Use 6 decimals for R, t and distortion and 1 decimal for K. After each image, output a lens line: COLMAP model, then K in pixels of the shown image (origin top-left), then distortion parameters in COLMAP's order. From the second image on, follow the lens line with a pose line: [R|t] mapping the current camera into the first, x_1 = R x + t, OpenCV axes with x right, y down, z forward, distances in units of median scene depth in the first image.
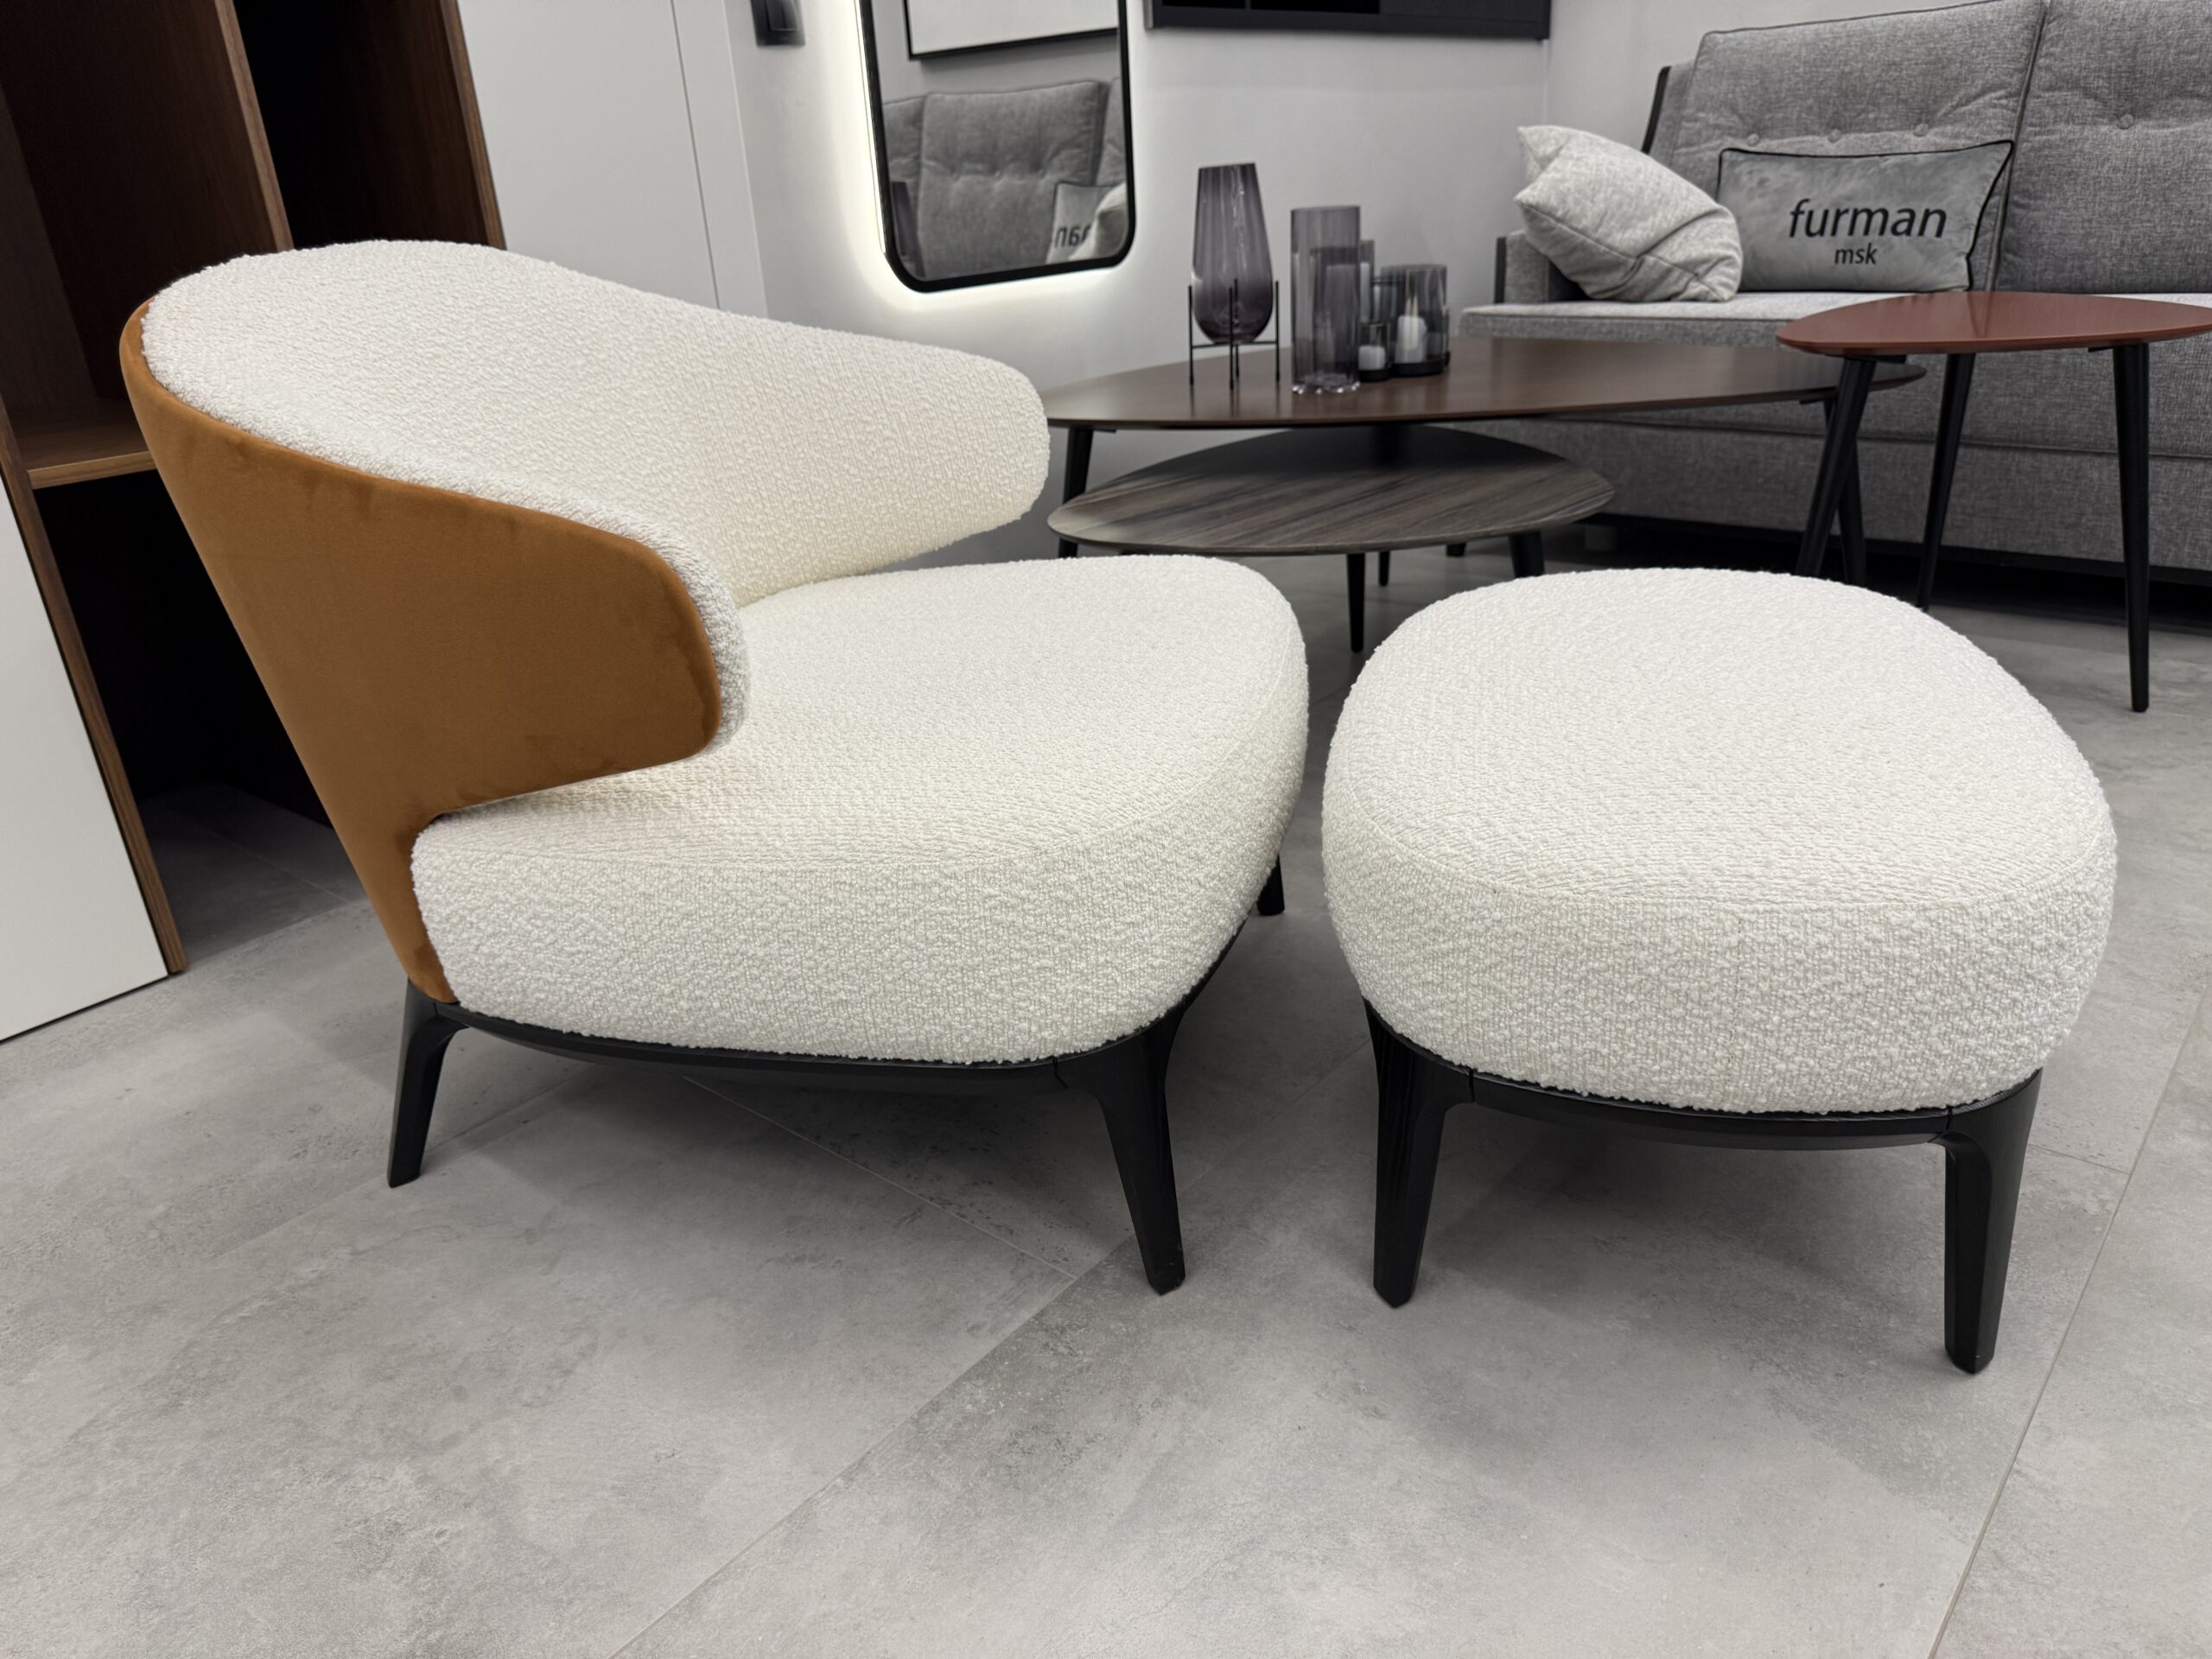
lens RADIAL K [[1575.1, 0, 1113.3], [0, 1575.1, 837.5], [0, 0, 1]] dist [0.014797, -0.015901]
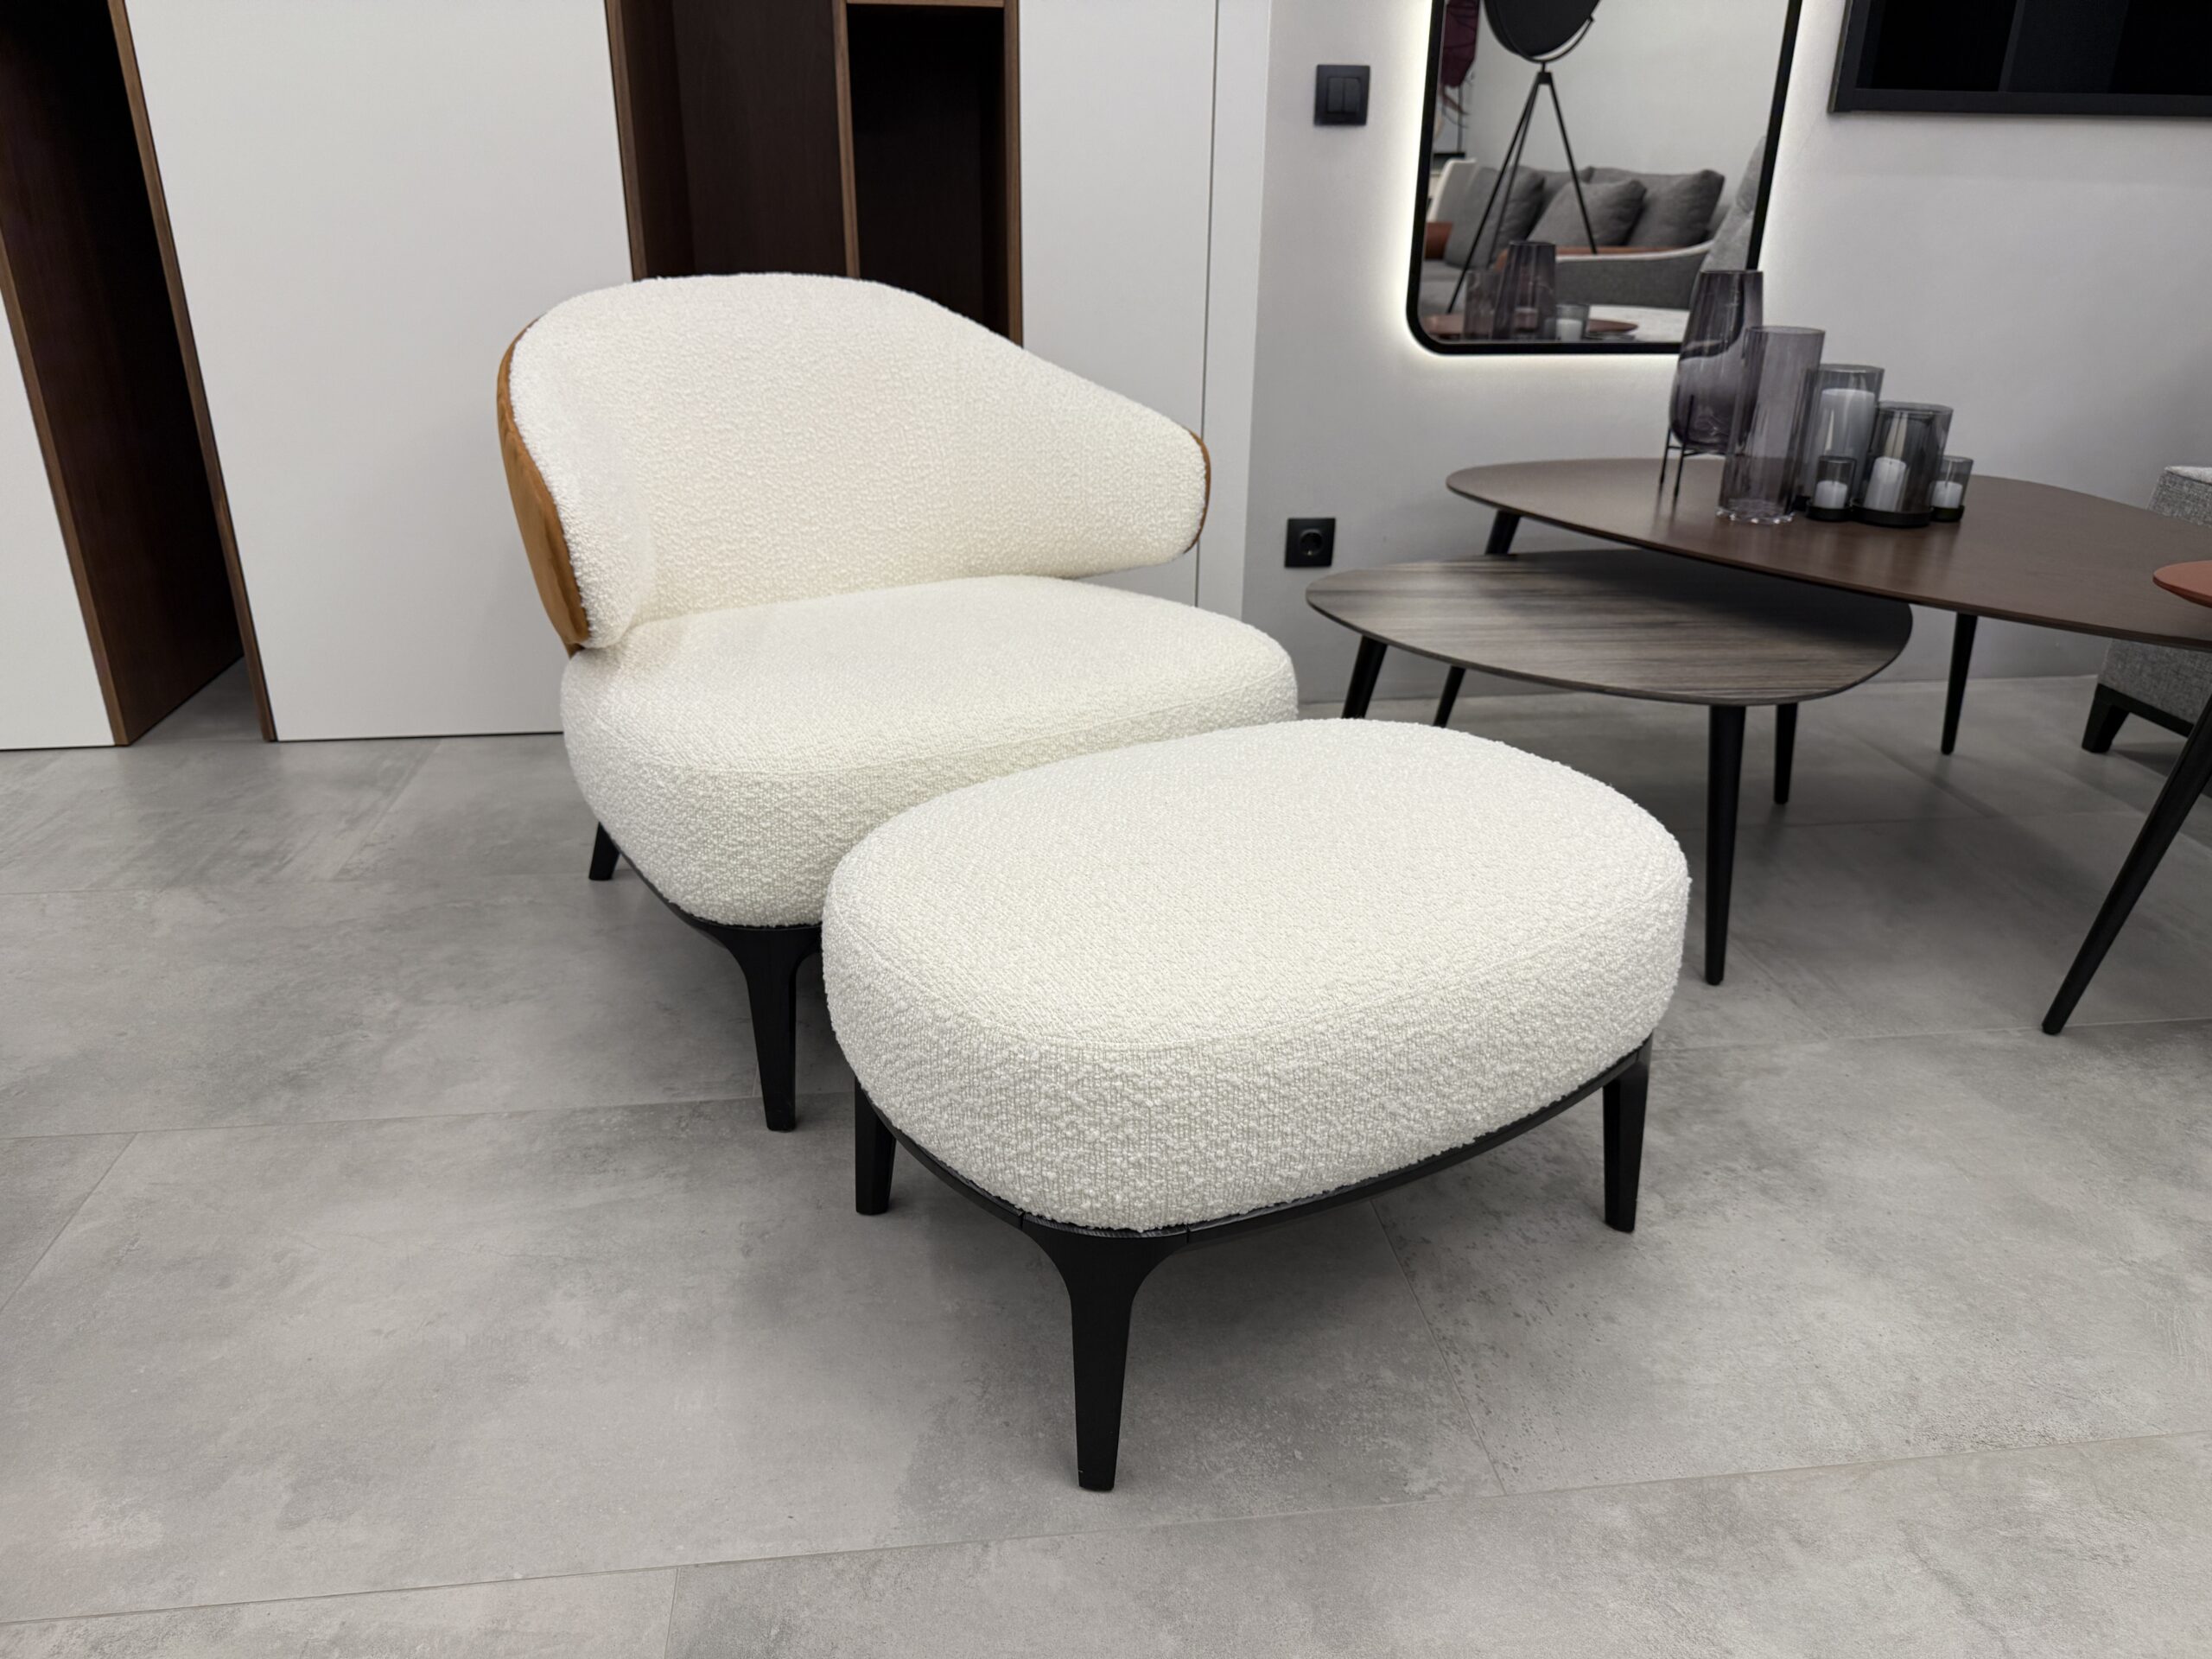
lens RADIAL K [[1575.1, 0, 1104.0], [0, 1575.1, 839.1], [0, 0, 1]] dist [0.014797, -0.015901]
pose [[0.730809, 0.331586, -0.596631, 0.396535], [-0.321932, 0.938195, 0.127083, -0.083628], [0.601895, 0.099201, 0.792390, 0.038457]]
